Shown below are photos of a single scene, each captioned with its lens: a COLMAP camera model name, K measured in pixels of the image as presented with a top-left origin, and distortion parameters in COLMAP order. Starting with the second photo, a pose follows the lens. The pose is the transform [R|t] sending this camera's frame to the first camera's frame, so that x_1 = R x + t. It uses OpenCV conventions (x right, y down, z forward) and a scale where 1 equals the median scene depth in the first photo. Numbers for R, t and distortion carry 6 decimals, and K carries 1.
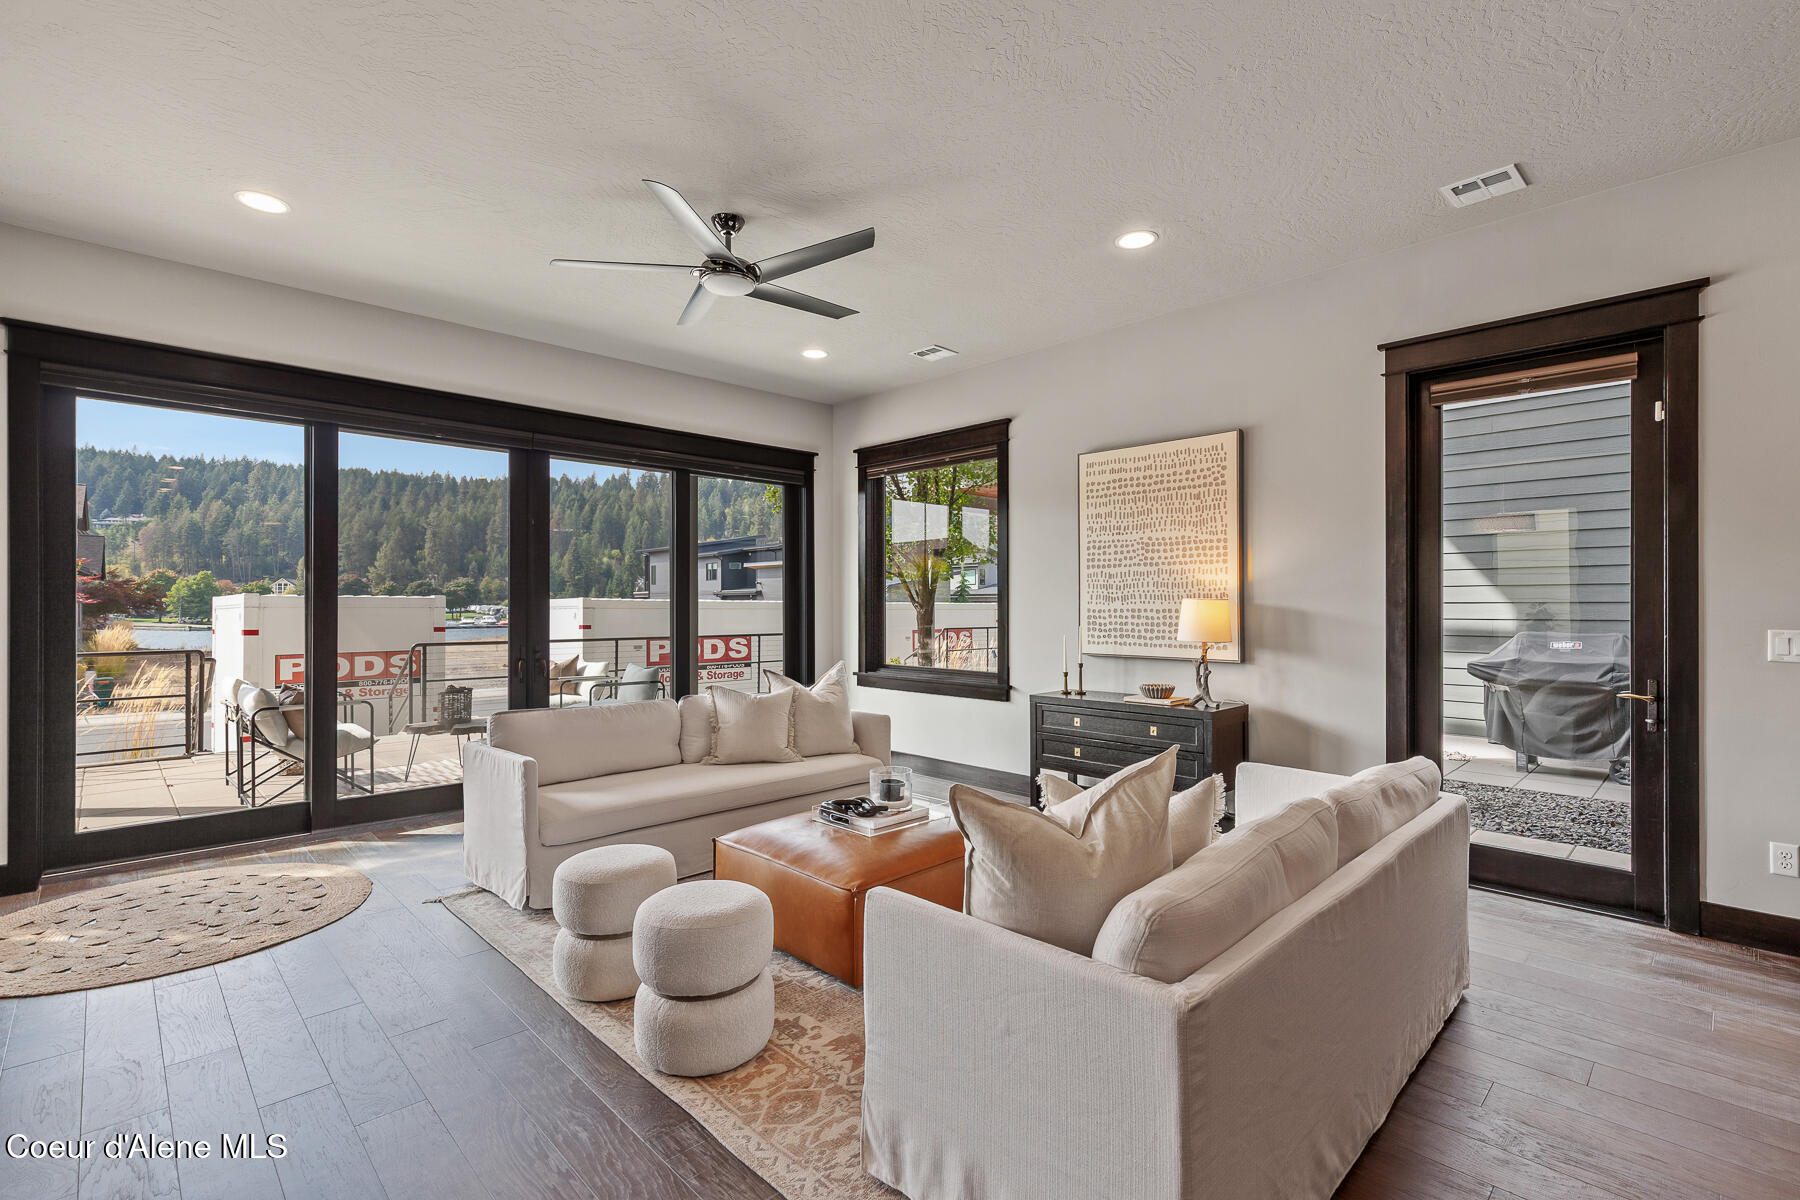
lens RADIAL K [[818.8, 0, 910.9], [0, 818.8, 597.3], [0, 0, 1]] dist [0.008596, -0.000120]
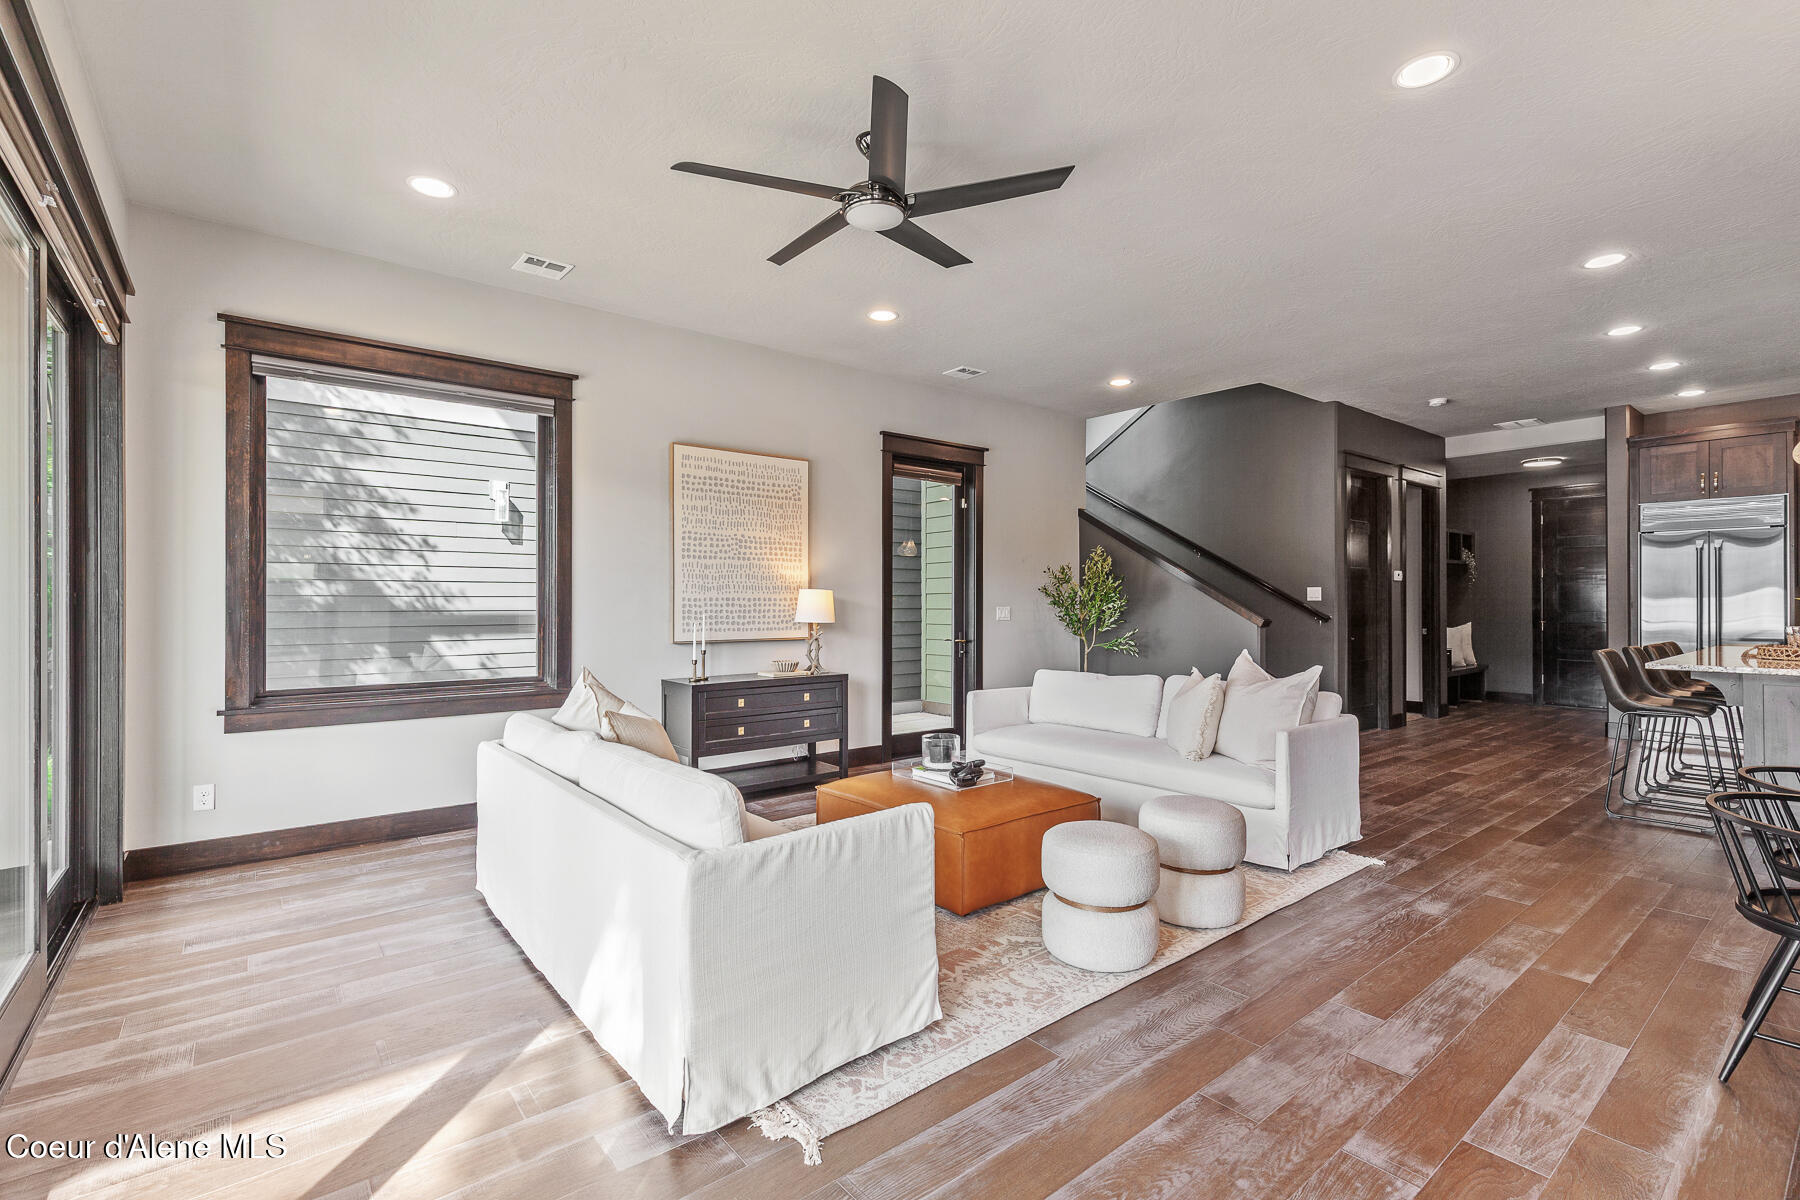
lens RADIAL K [[818.8, 0, 912.0], [0, 818.8, 602.5], [0, 0, 1]] dist [0.008596, -0.000120]
pose [[0.086762, 0.008028, 0.996197, -0.812694], [-0.002999, 0.999965, -0.007797, 0.028602], [-0.996225, -0.002311, 0.086783, 0.662324]]
